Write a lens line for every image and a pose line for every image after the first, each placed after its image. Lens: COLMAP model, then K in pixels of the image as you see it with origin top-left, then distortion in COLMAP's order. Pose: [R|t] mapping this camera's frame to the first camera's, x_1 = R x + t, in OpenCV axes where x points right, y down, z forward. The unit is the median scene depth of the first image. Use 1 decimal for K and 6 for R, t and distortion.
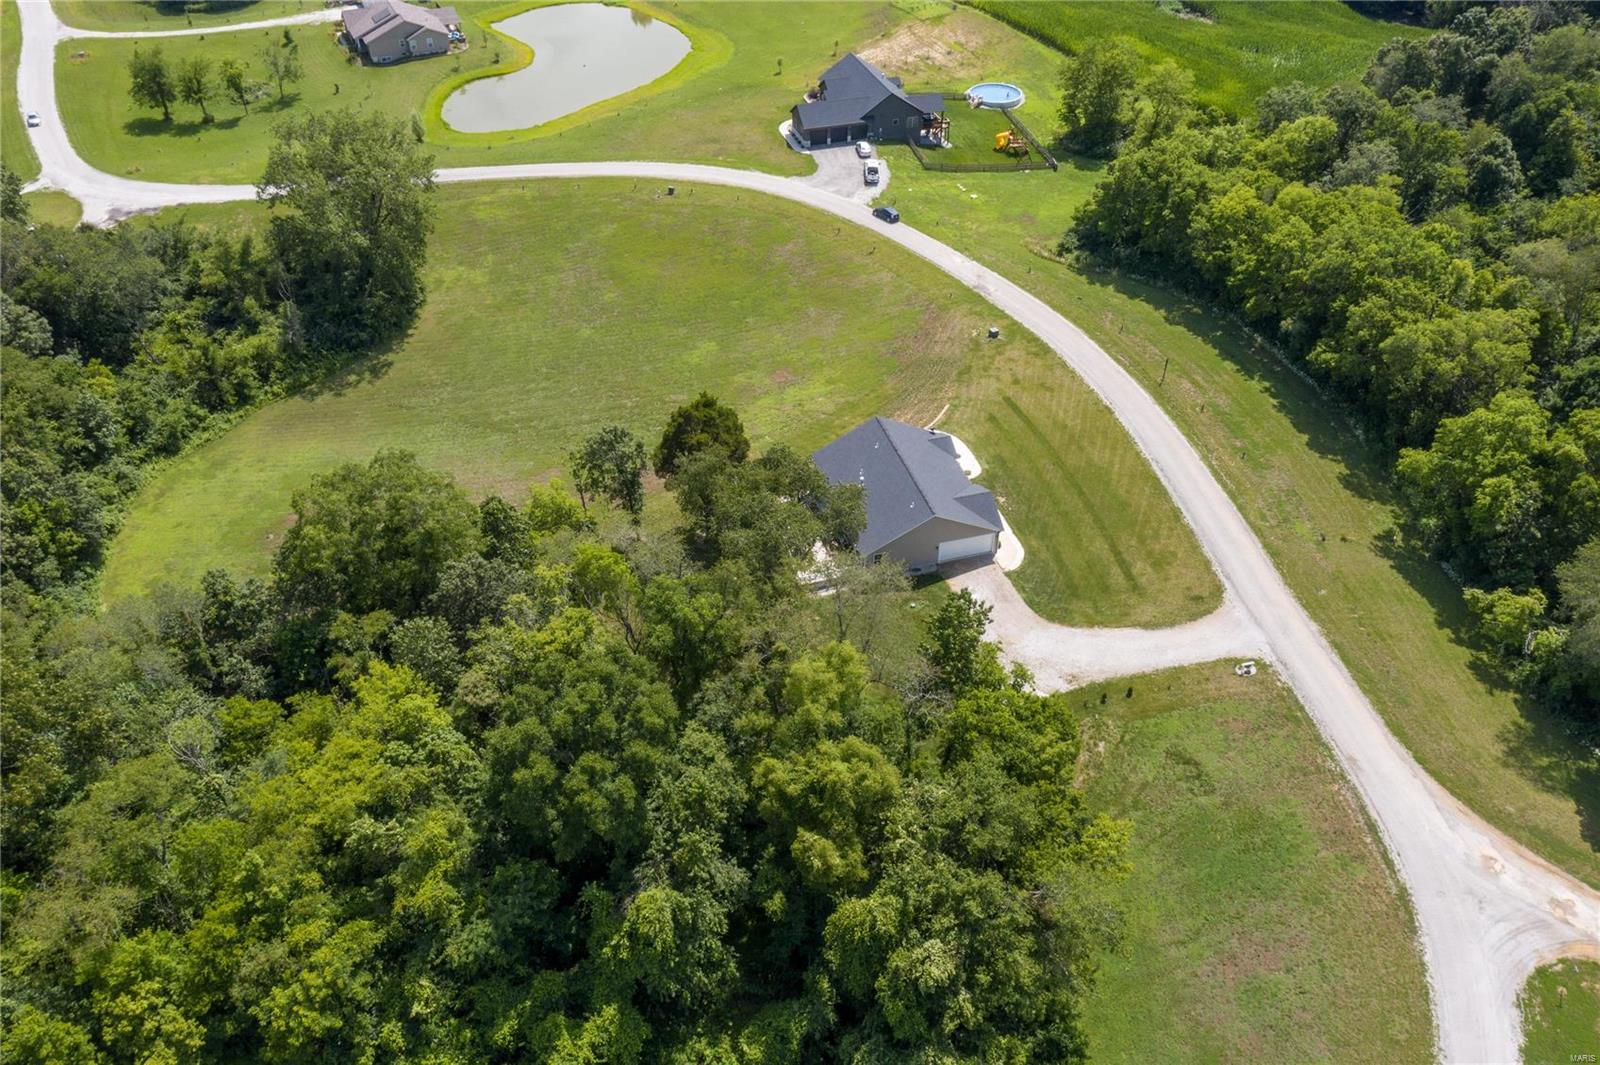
lens RADIAL K [[1254.9, 0, 800.0], [0, 1254.9, 532.5], [0, 0, 1]] dist [0.002307, -0.007848]
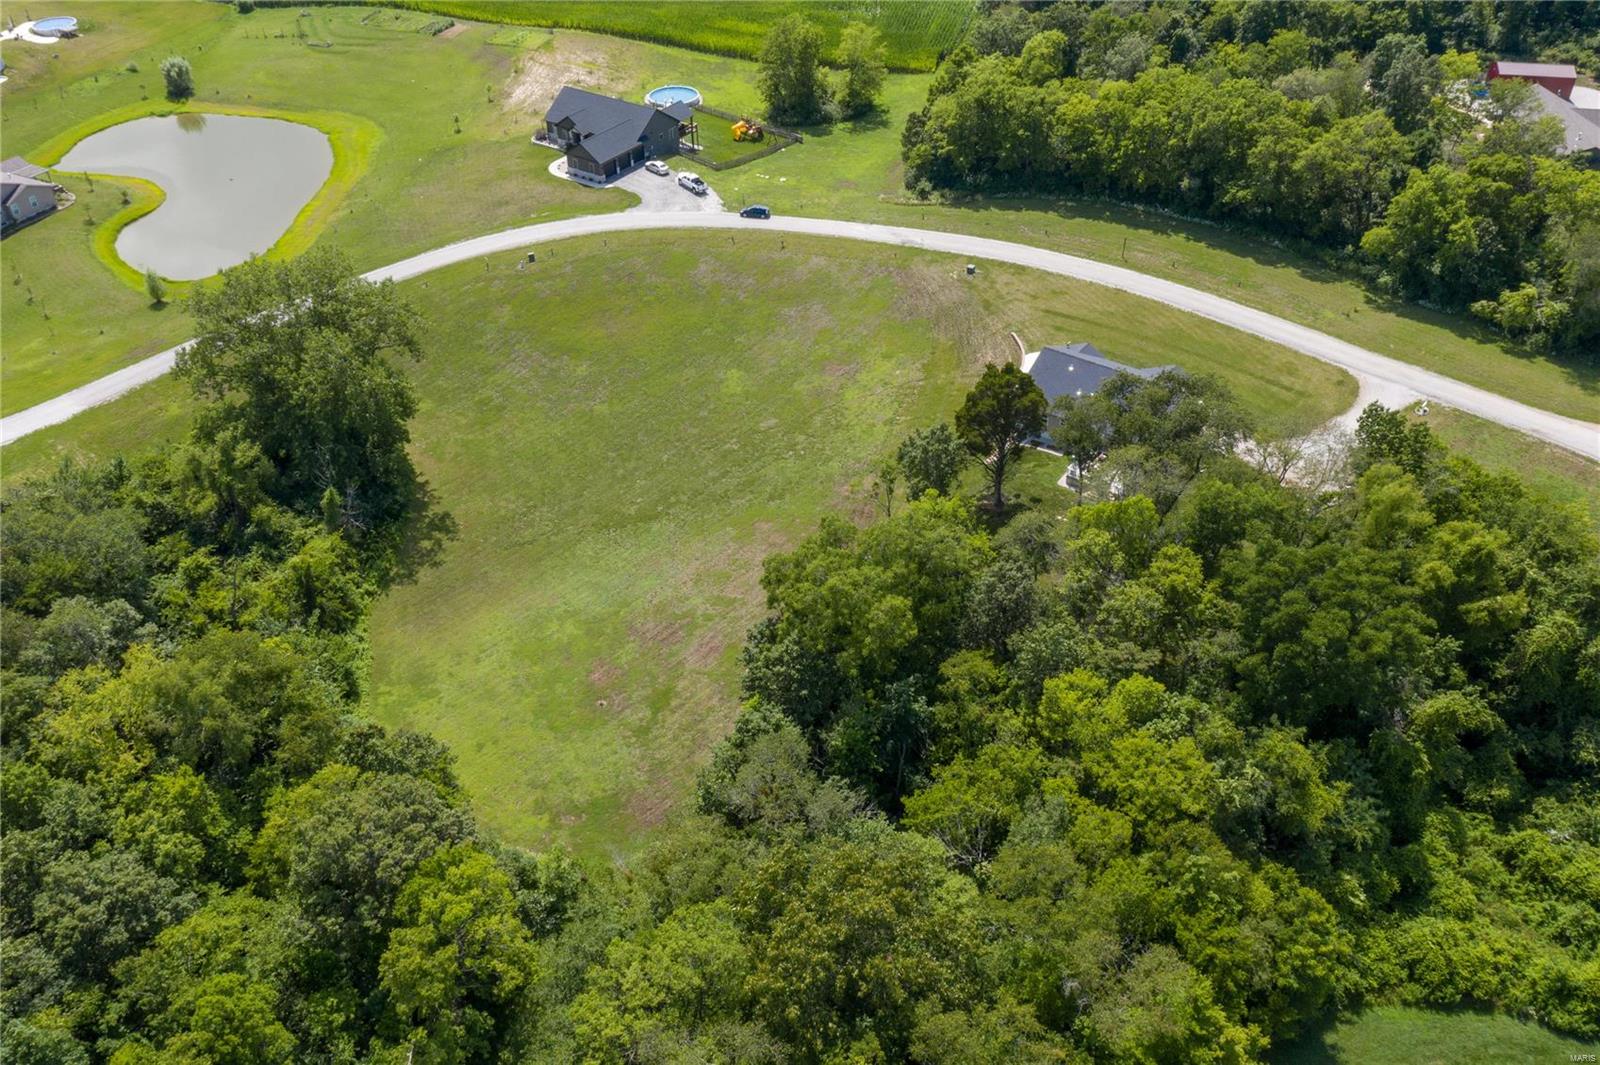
lens RADIAL K [[1269.4, 0, 806.8], [0, 1269.4, 525.1], [0, 0, 1]] dist [0.000461, 0.004935]
pose [[0.783513, -0.392003, 0.482121, -0.578321], [0.403588, 0.911000, 0.084831, -0.105886], [-0.472466, 0.128112, 0.871988, 0.122432]]
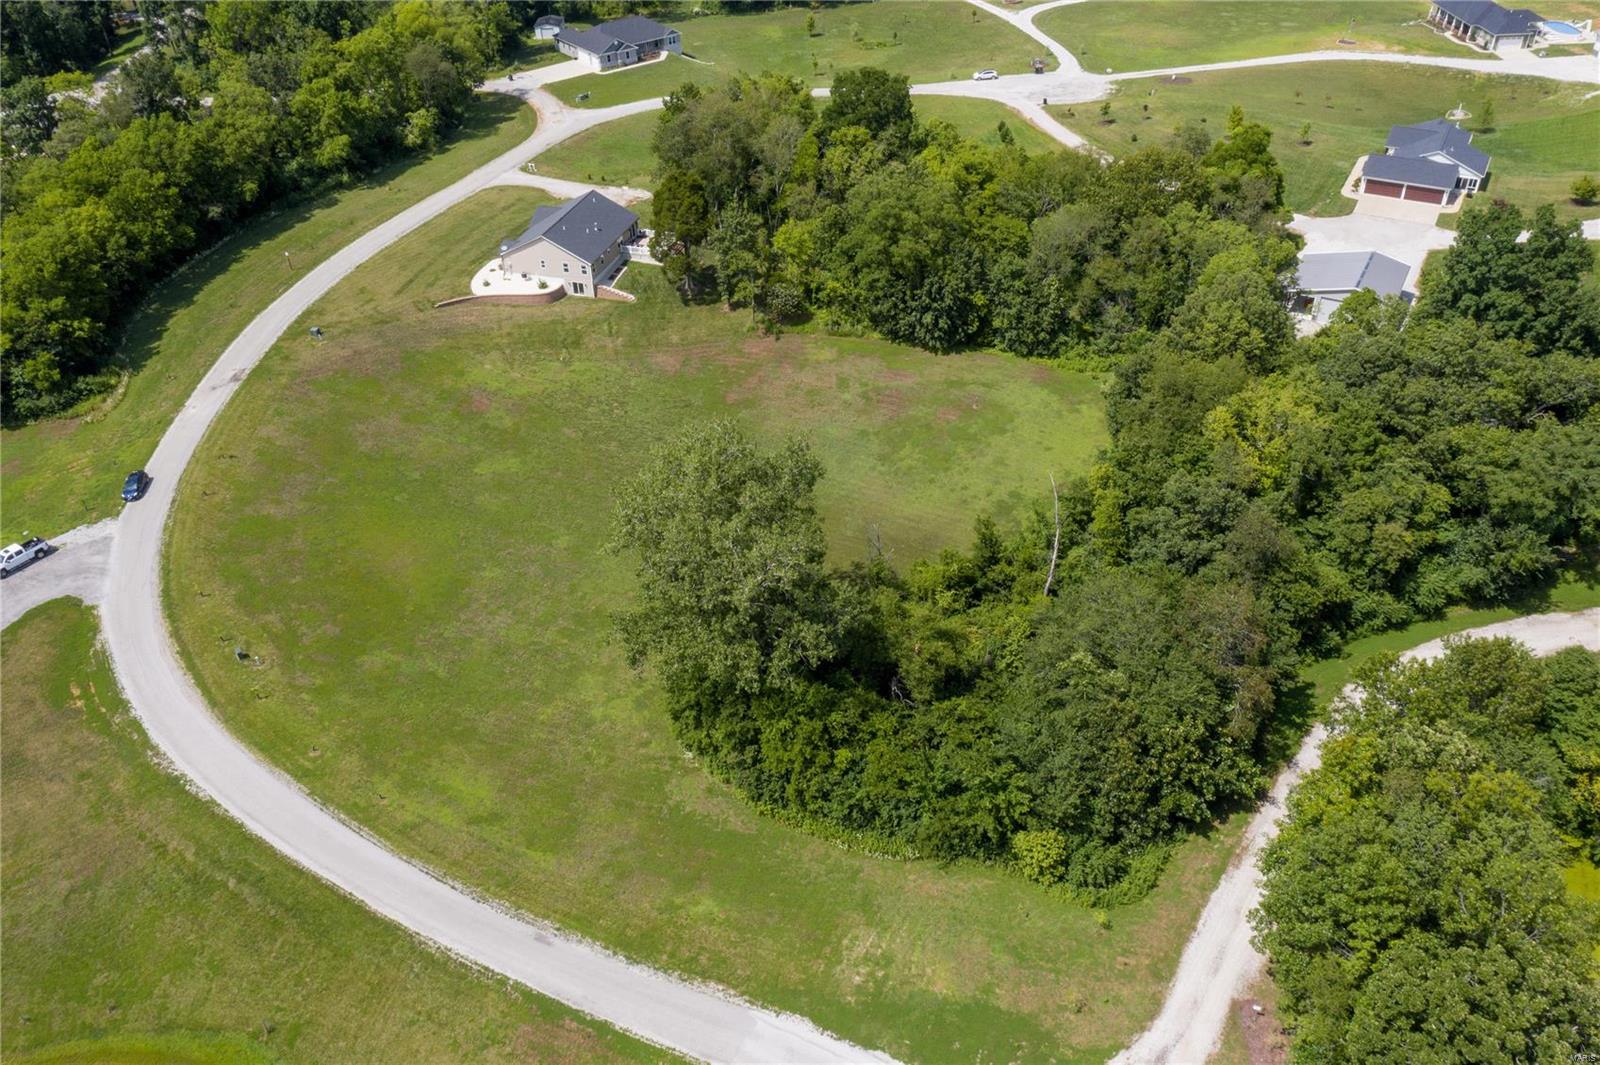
lens RADIAL K [[1254.9, 0, 800.0], [0, 1254.9, 532.5], [0, 0, 1]] dist [0.002307, -0.007848]
pose [[-0.831439, -0.312423, 0.459457, -0.722035], [0.378809, 0.286203, 0.880109, -0.881544], [-0.406465, 0.905803, -0.119612, 1.100852]]
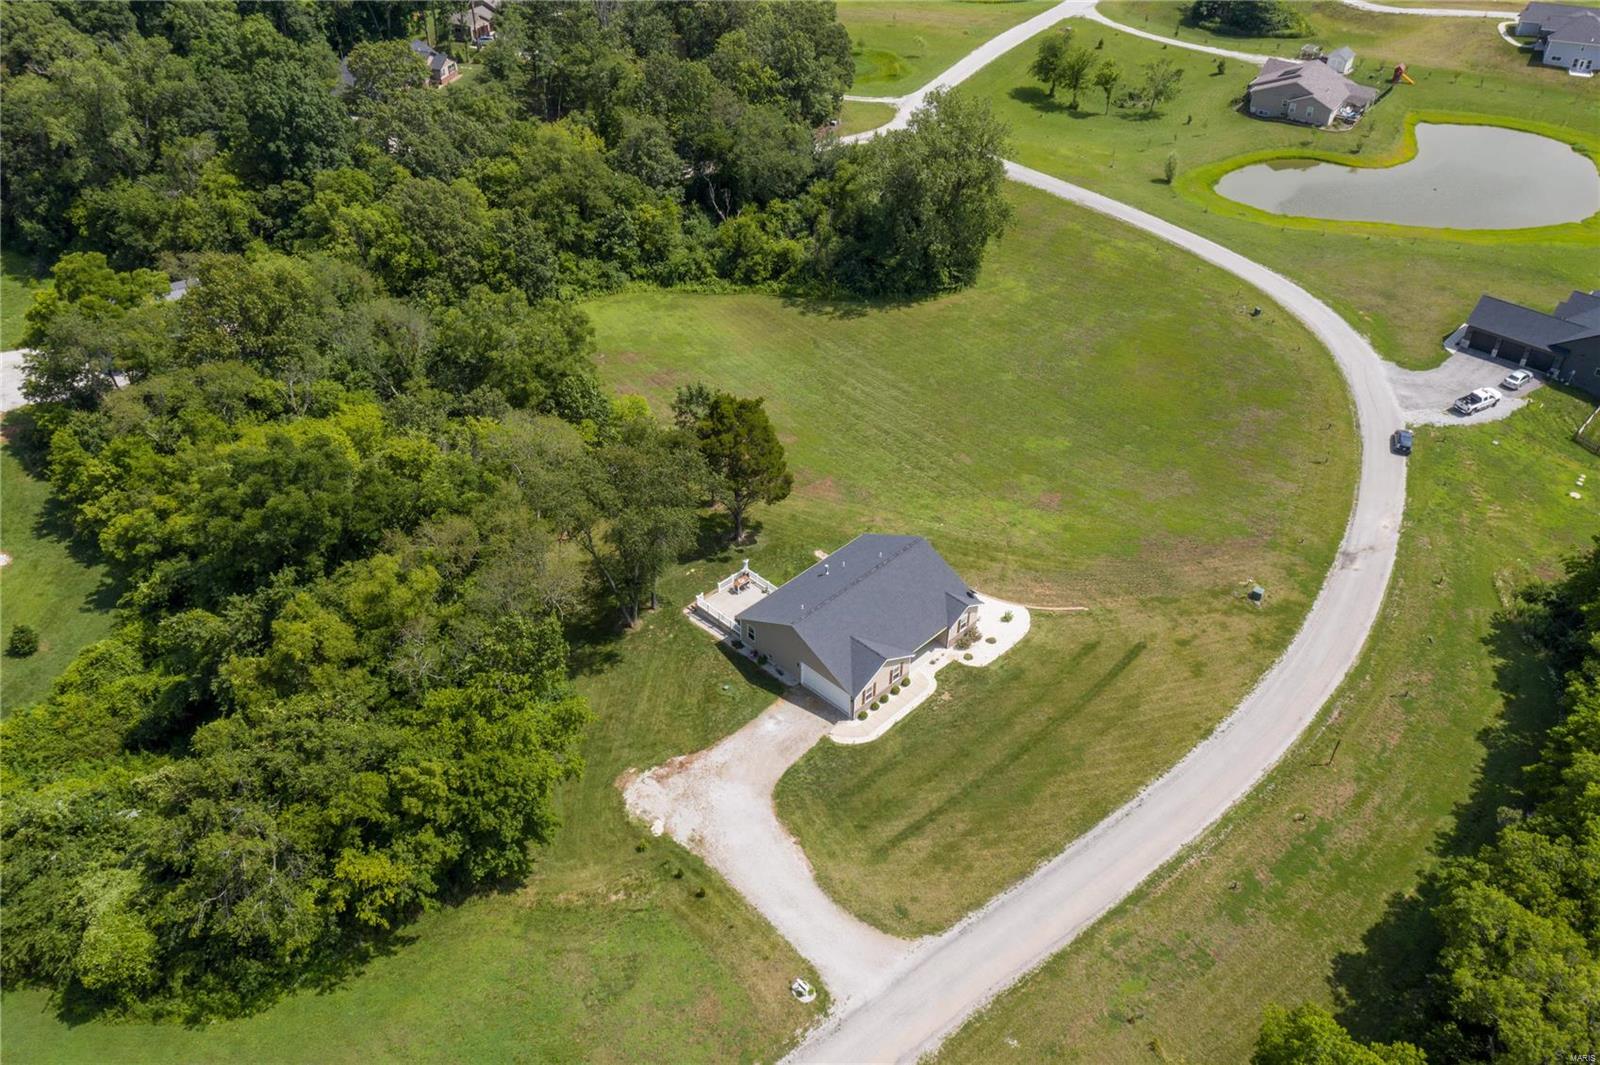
lens RADIAL K [[1269.4, 0, 806.8], [0, 1269.4, 525.1], [0, 0, 1]] dist [0.000461, 0.004935]
pose [[0.493094, 0.524395, -0.694167, 0.524928], [-0.558230, 0.802708, 0.209857, -0.198954], [0.667261, 0.284026, 0.688543, 0.273841]]
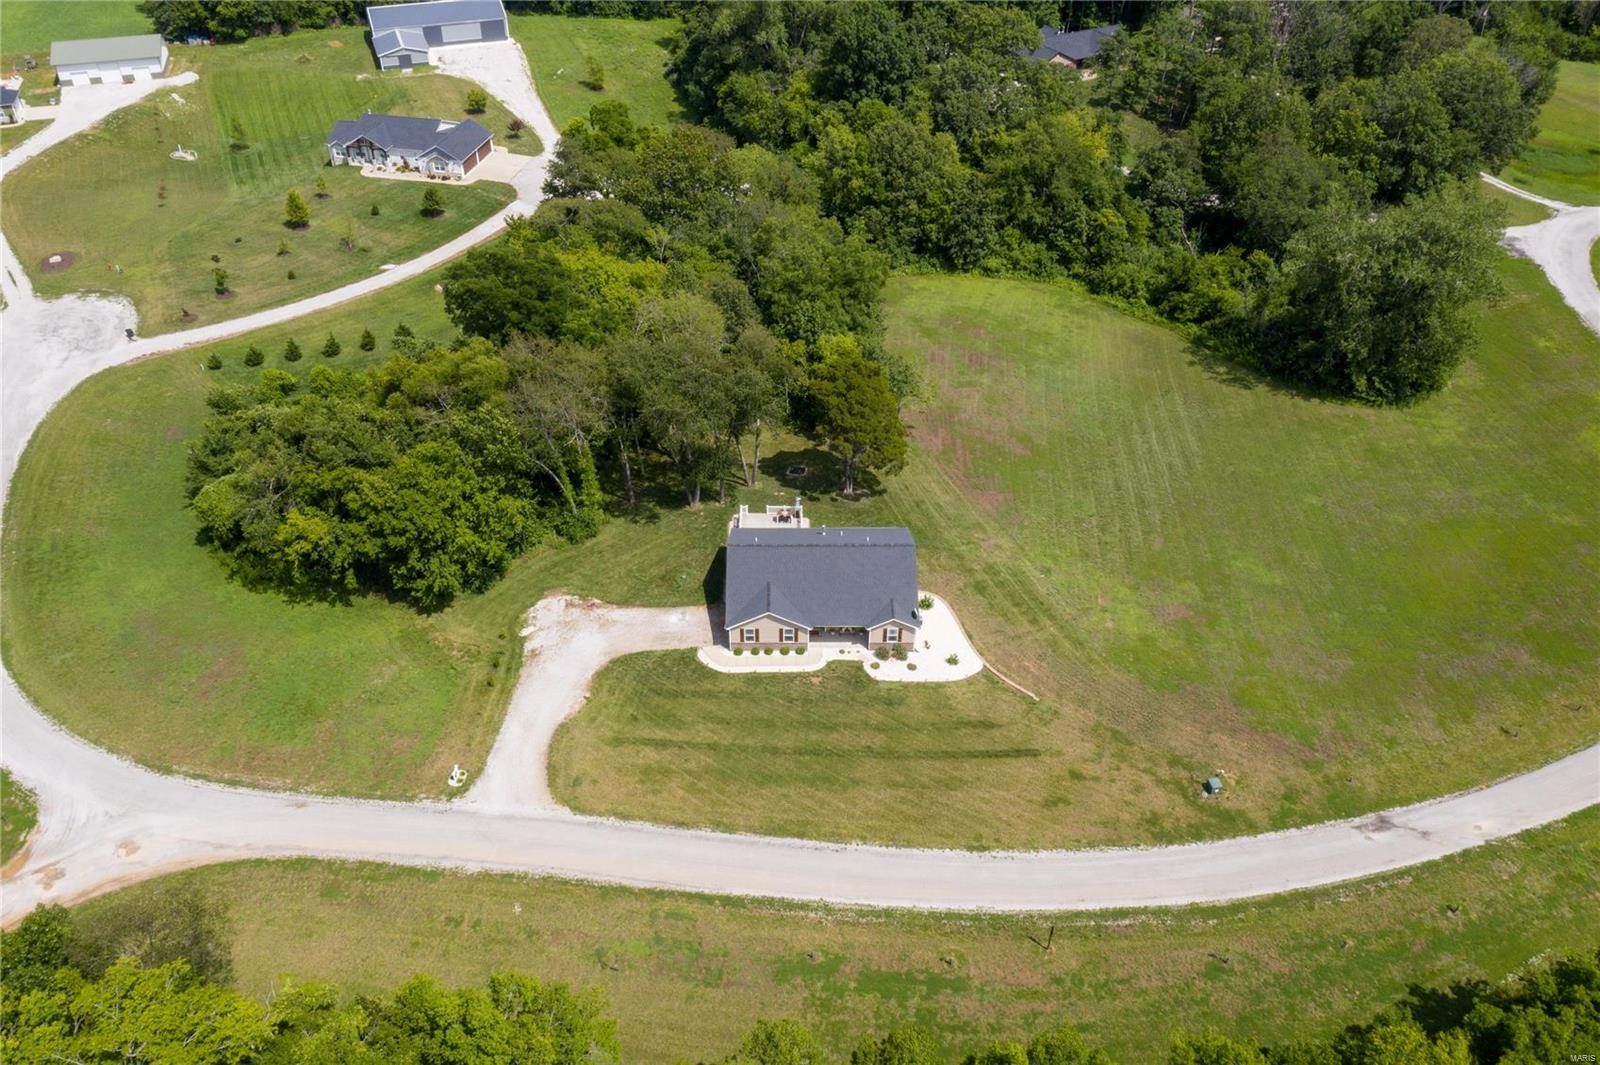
lens RADIAL K [[1254.9, 0, 800.0], [0, 1254.9, 532.5], [0, 0, 1]] dist [0.002307, -0.007848]
pose [[-0.270686, 0.582984, -0.766067, 0.616841], [-0.615104, 0.507402, 0.603482, -0.474275], [0.740525, 0.634565, 0.221249, 0.614061]]
